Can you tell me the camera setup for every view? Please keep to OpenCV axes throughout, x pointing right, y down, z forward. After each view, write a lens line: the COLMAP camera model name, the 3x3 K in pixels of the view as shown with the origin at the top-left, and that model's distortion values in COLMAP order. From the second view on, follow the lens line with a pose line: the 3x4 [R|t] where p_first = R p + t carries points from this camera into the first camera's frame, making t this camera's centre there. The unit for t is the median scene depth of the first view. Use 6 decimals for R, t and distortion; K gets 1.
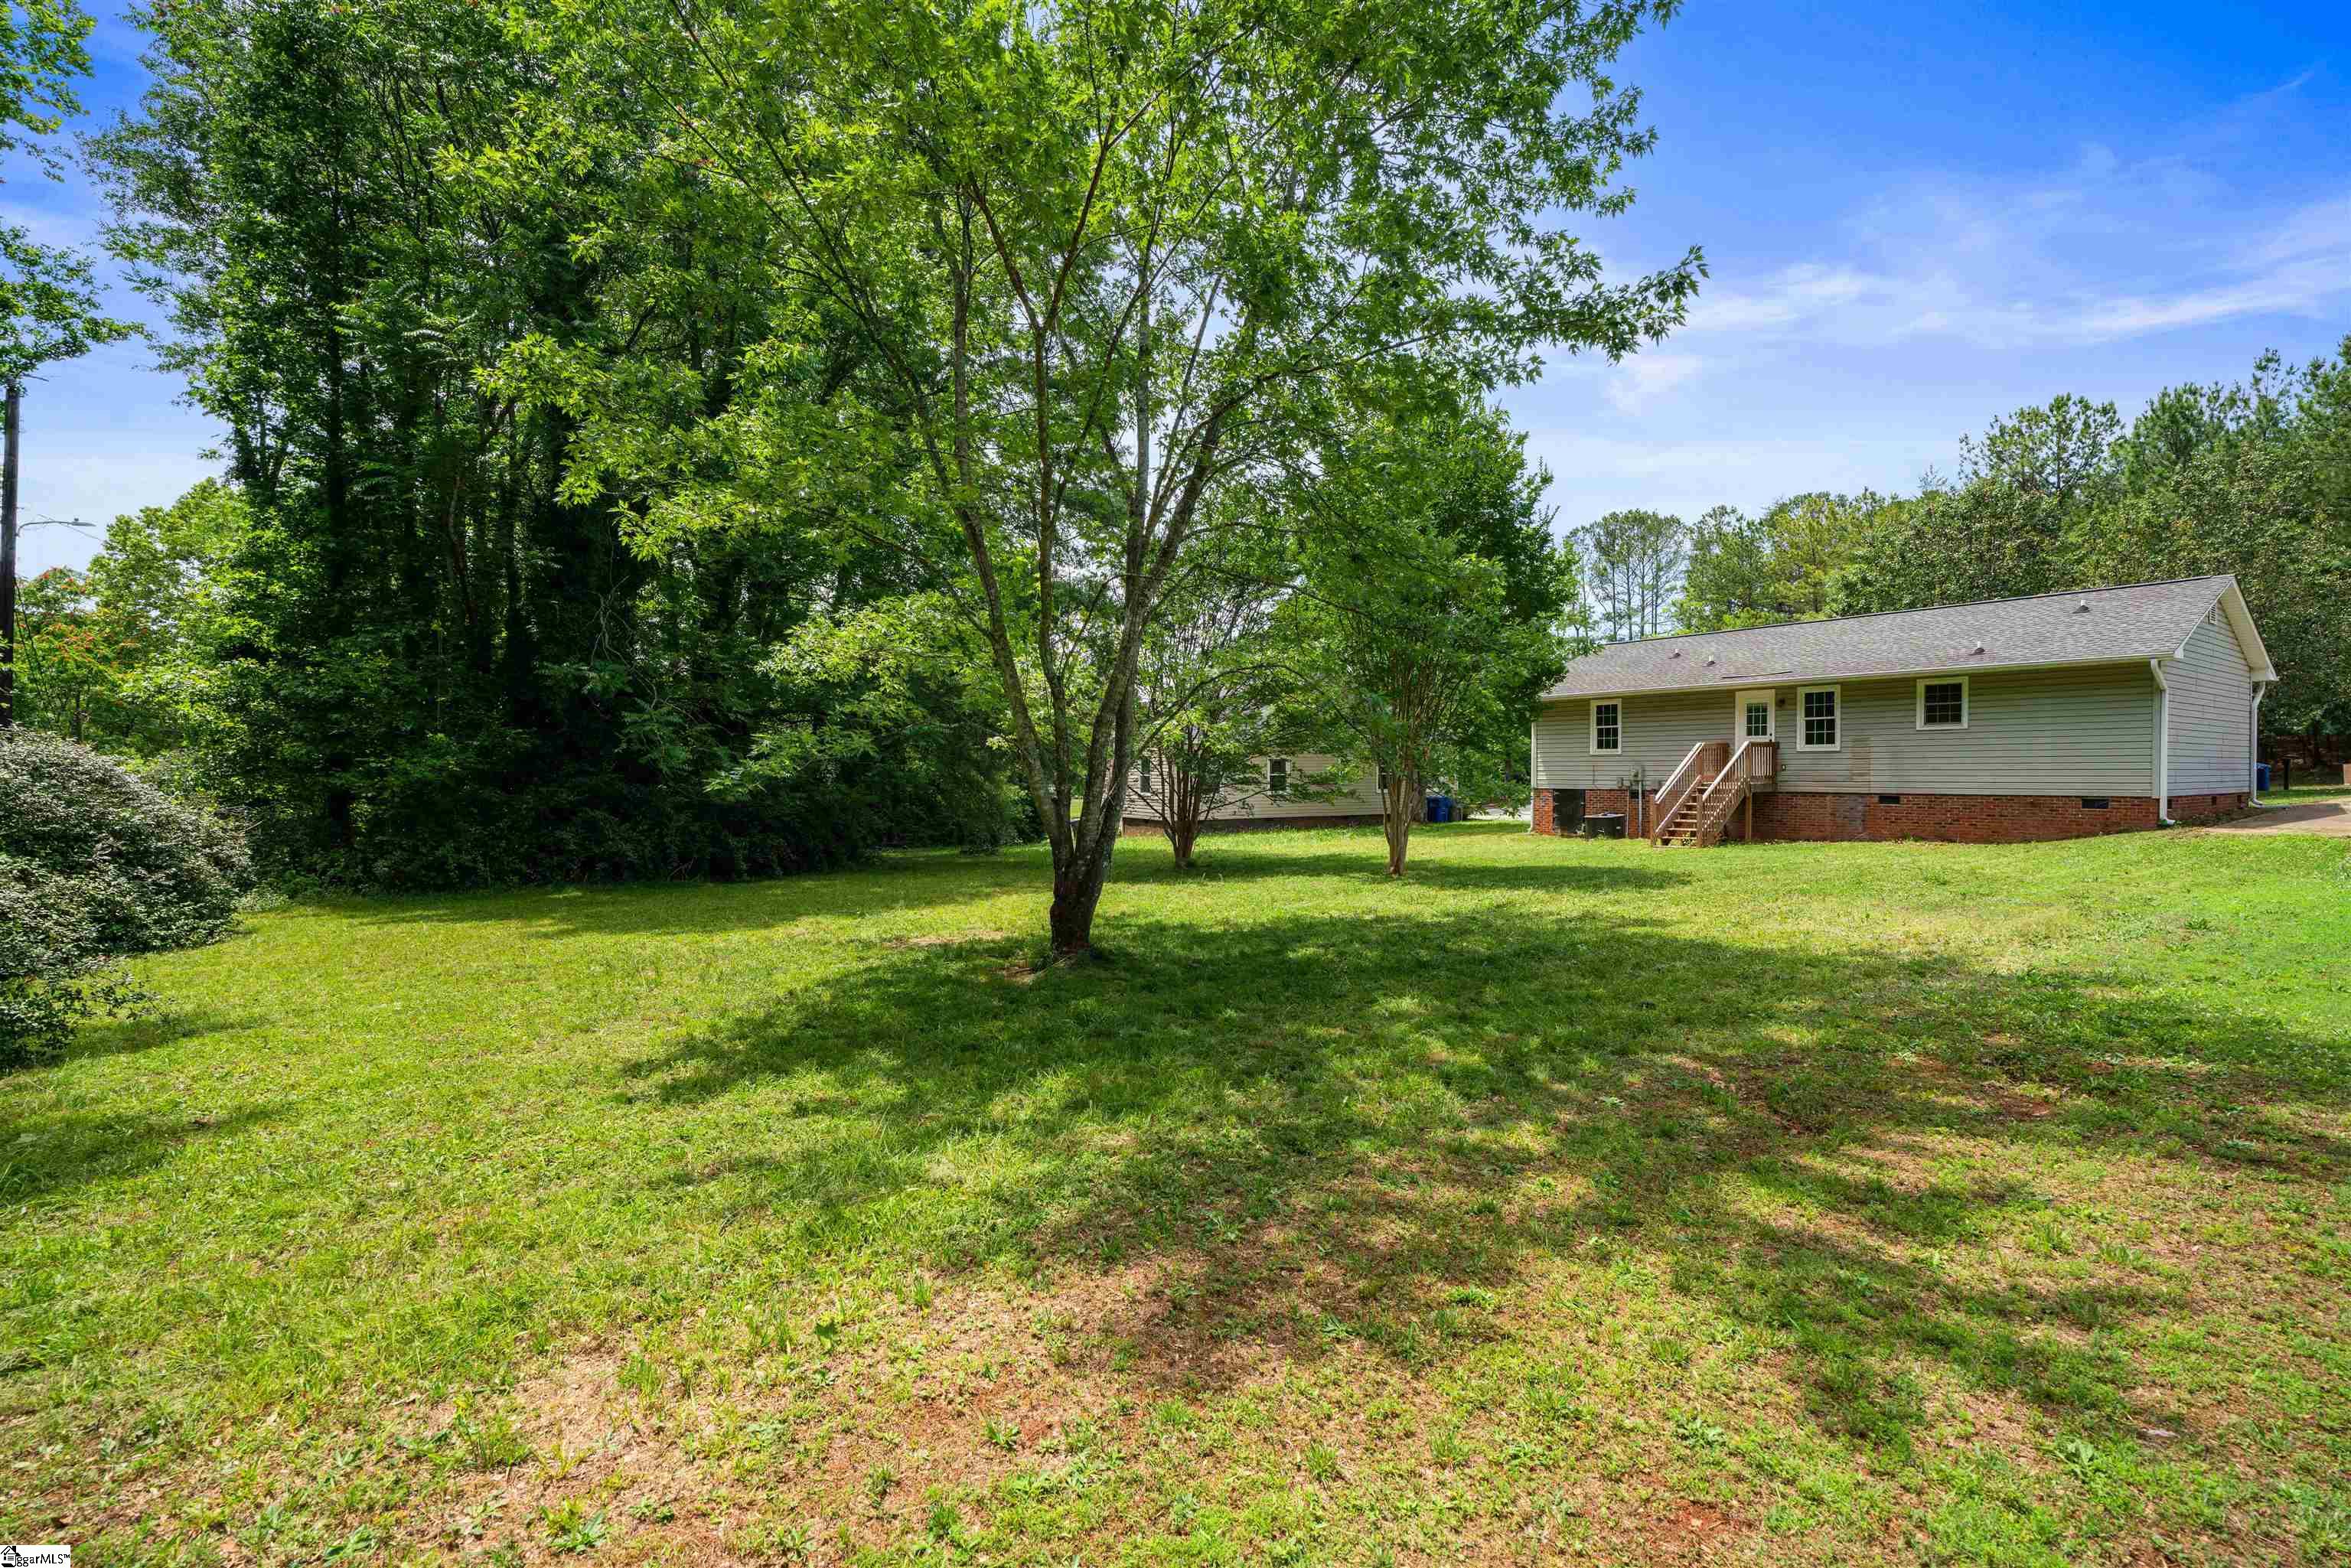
lens RADIAL K [[1074.1, 0, 1170.8], [0, 1074.1, 771.2], [0, 0, 1]] dist [-0.007572, 0.005833]
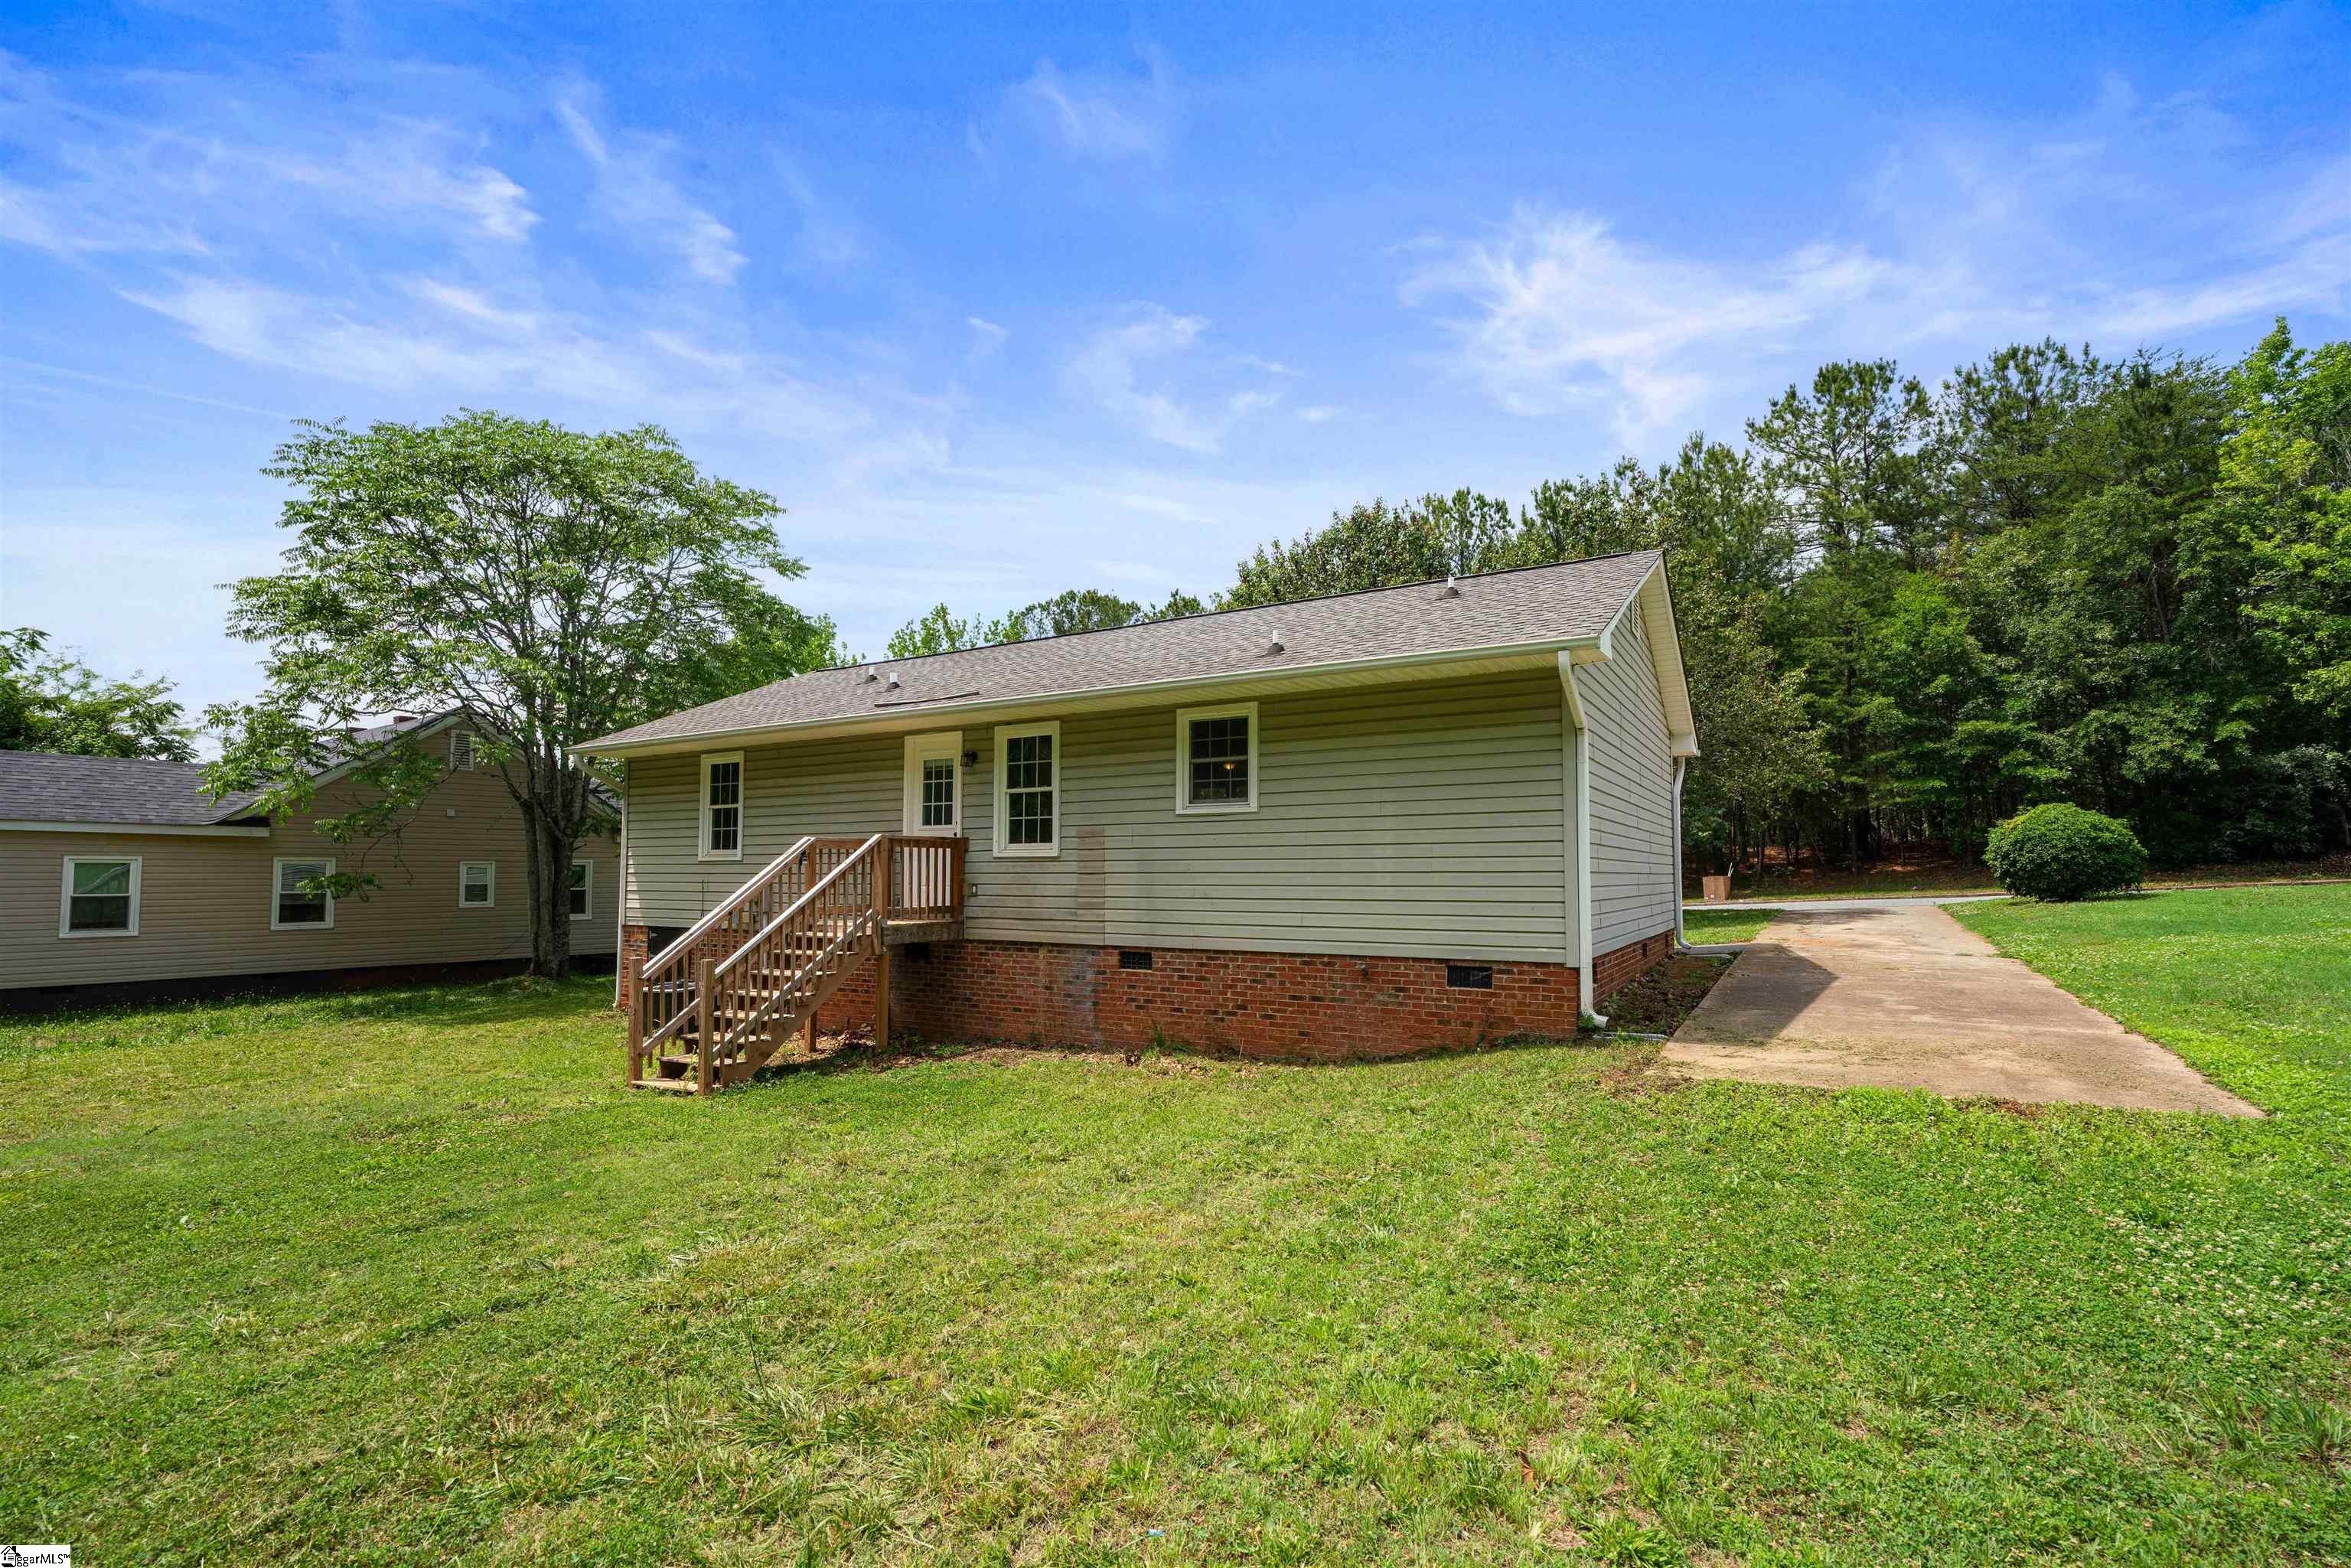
lens RADIAL K [[1074.1, 0, 1182.8], [0, 1074.1, 786.8], [0, 0, 1]] dist [-0.007572, 0.005833]
pose [[0.913031, 0.035484, 0.406345, 0.469113], [-0.001964, 0.996580, -0.082613, -0.010288], [-0.407886, 0.074630, 0.909977, 0.523640]]
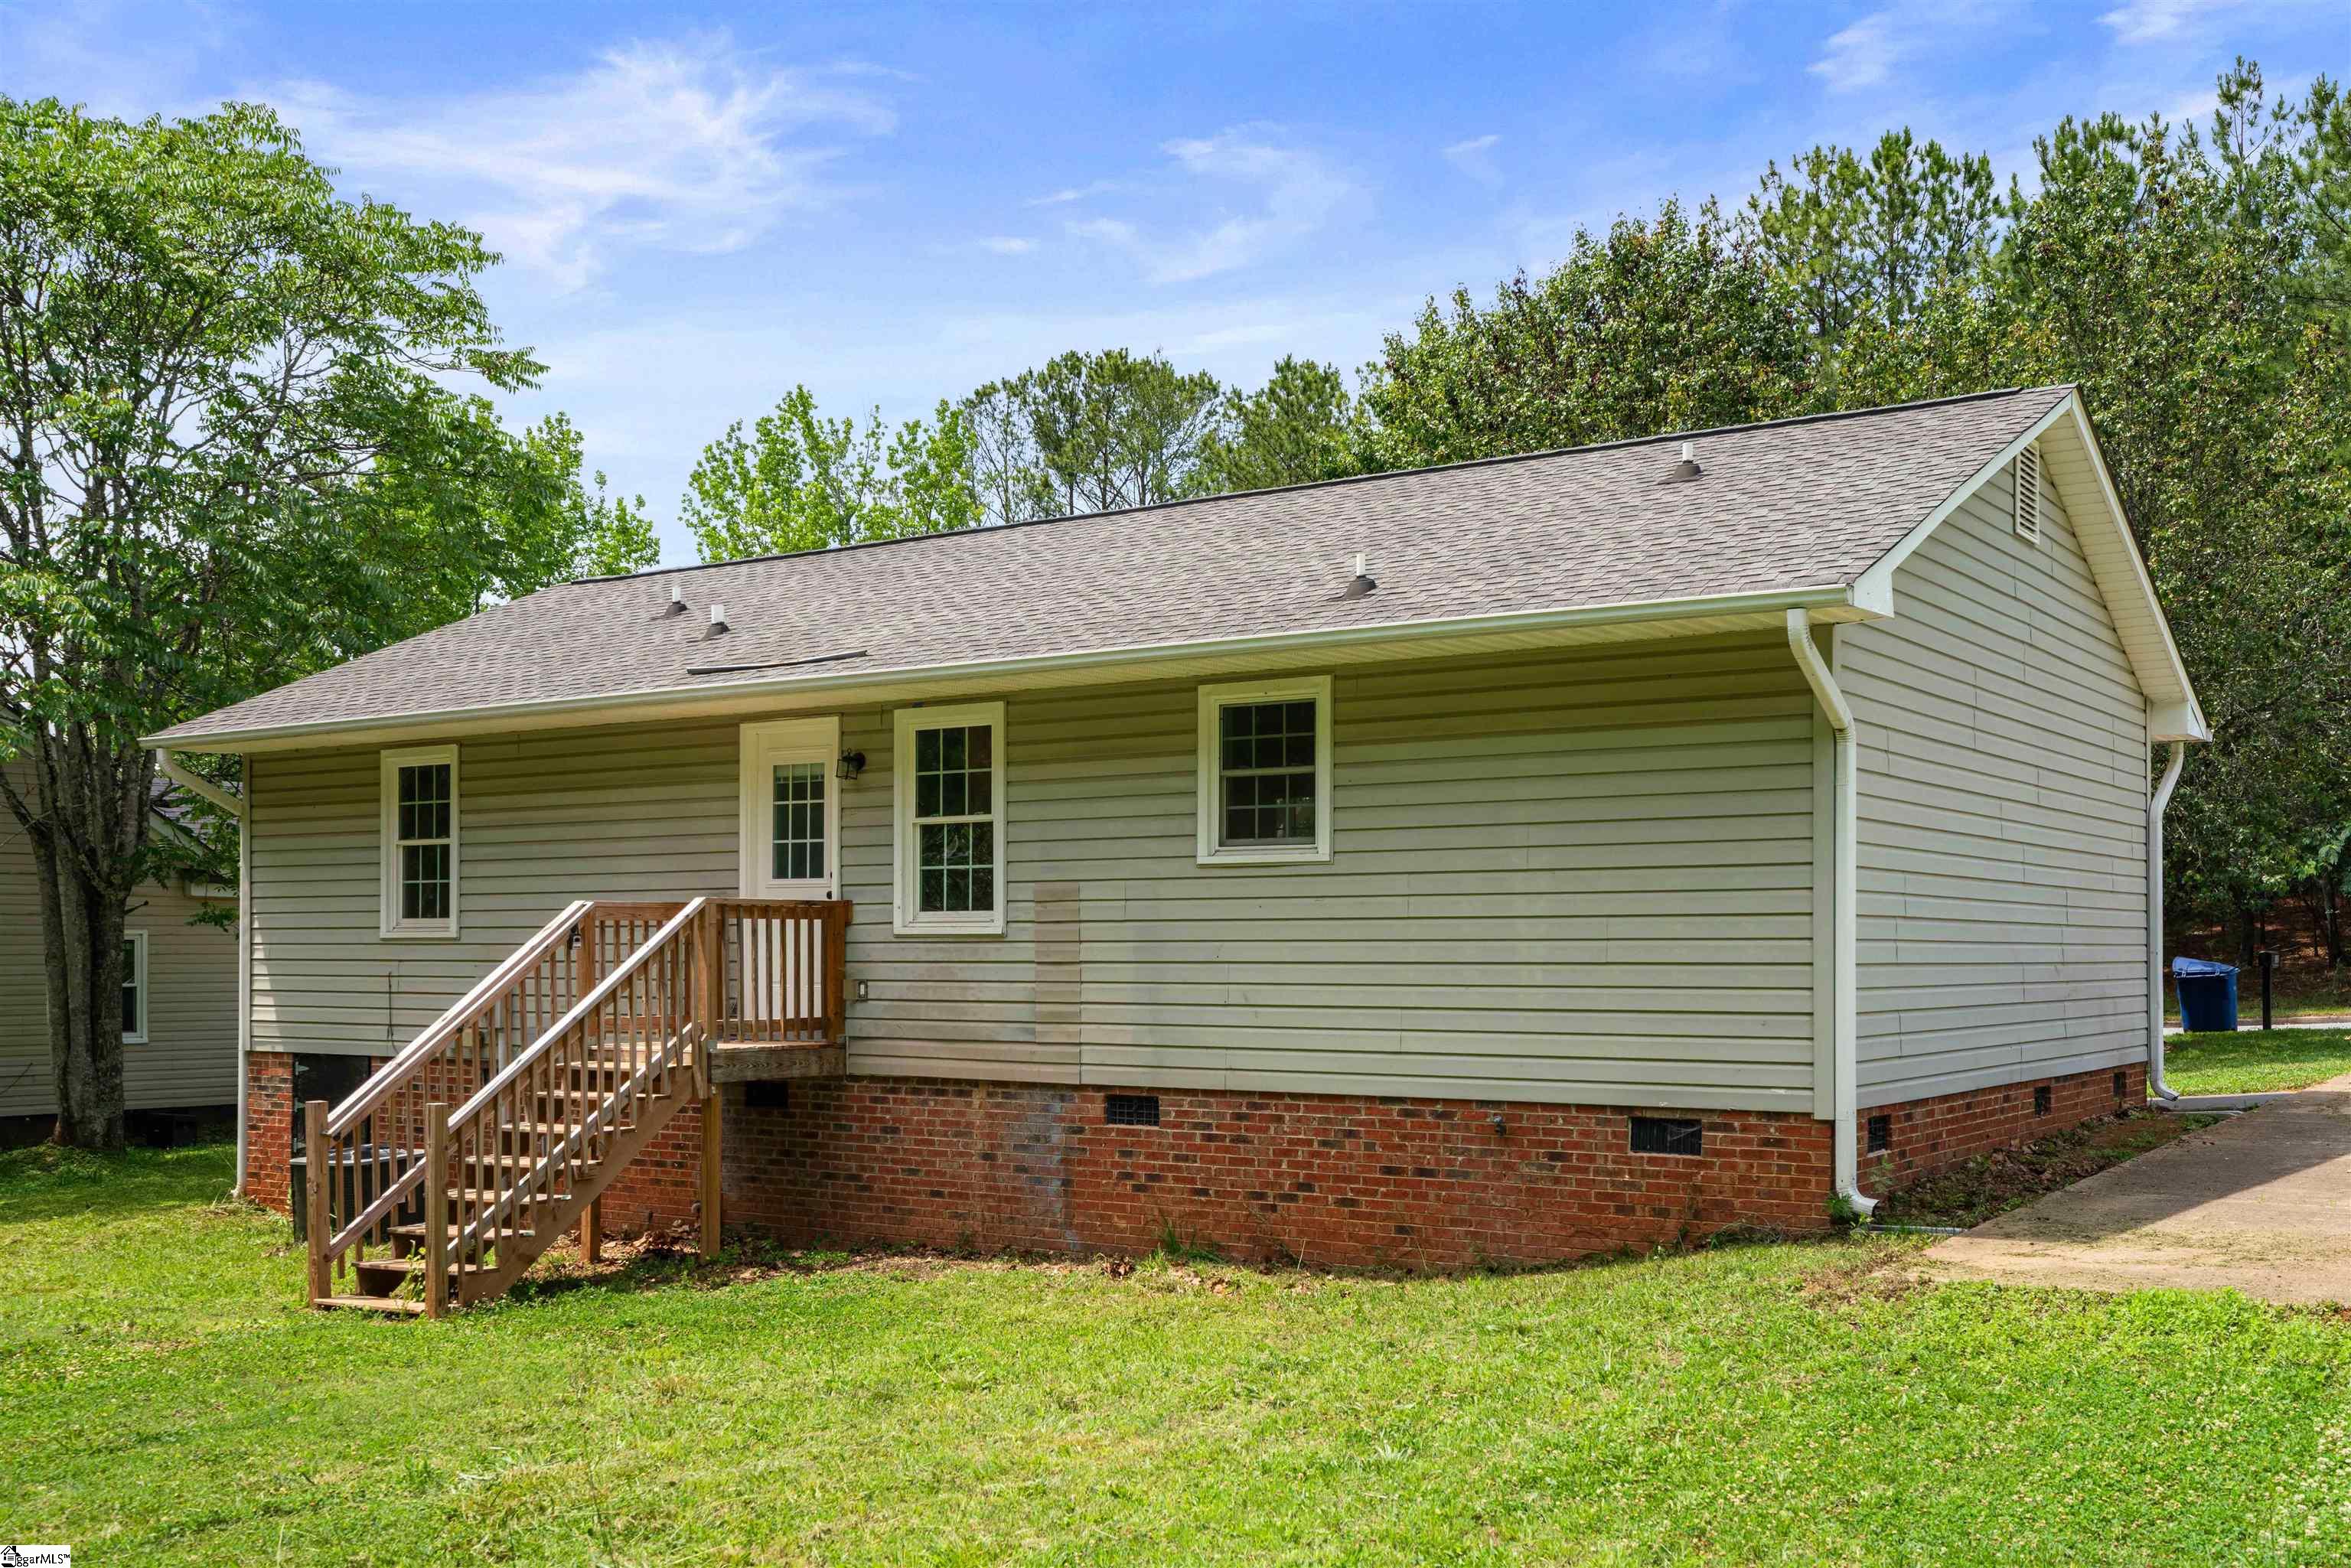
lens RADIAL K [[2365.9, 0, 1191.3], [0, 2365.9, 871.9], [0, 0, 1]] dist [0.011812, 0.000000]
pose [[0.935679, 0.013760, 0.352583, 0.441941], [-0.001844, 0.999416, -0.034110, -0.014018], [-0.352847, 0.031266, 0.935158, 0.388863]]
